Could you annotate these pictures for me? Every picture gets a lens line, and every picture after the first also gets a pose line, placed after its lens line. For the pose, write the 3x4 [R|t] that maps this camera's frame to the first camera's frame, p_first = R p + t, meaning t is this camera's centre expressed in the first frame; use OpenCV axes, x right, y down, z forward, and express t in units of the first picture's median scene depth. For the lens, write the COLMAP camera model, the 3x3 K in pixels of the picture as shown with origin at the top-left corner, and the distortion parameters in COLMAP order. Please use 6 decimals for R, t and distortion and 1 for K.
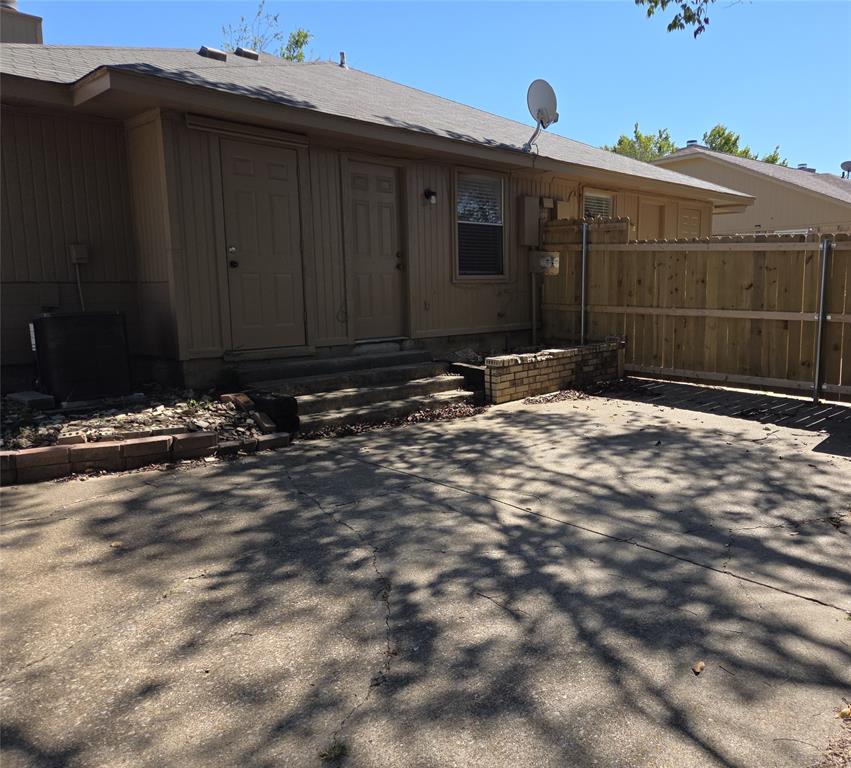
lens RADIAL K [[675.8, 0, 425.5], [0, 675.8, 384.0], [0, 0, 1]] dist [-0.003074, -0.003041]
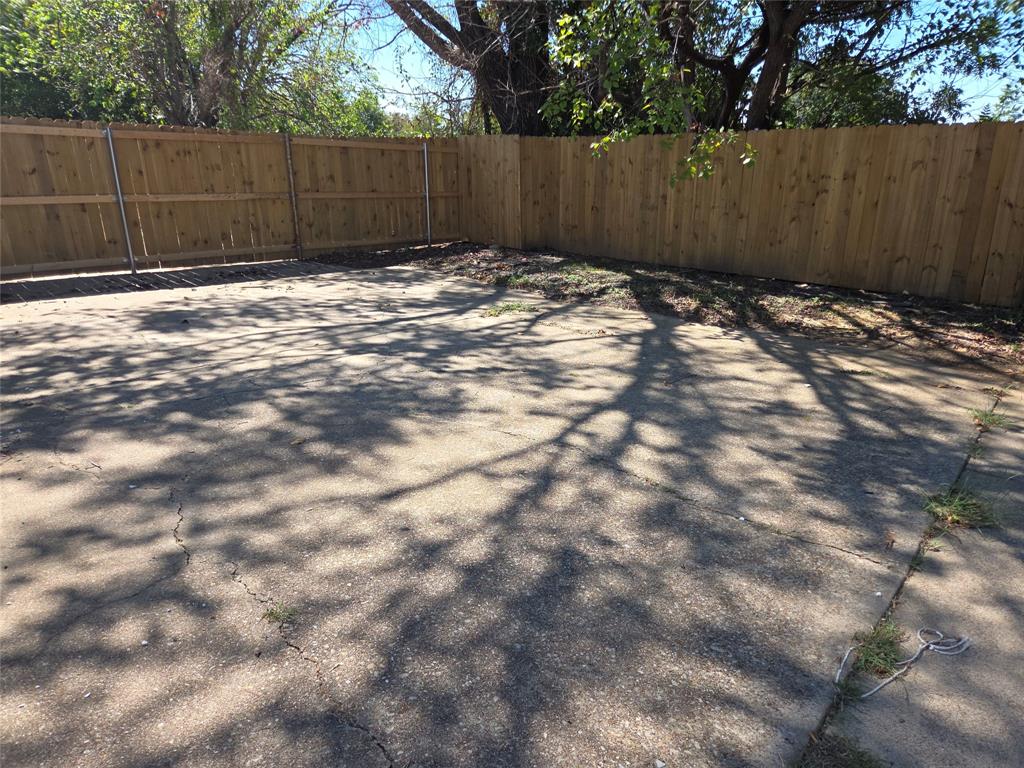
lens RADIAL K [[696.7, 0, 512.0], [0, 696.7, 384.0], [0, 0, 1]] dist [0.028889, -0.001913]
pose [[0.186727, -0.310025, 0.932211, -0.461477], [0.156970, 0.946125, 0.283210, -0.031843], [-0.969790, 0.093446, 0.225331, 0.105400]]
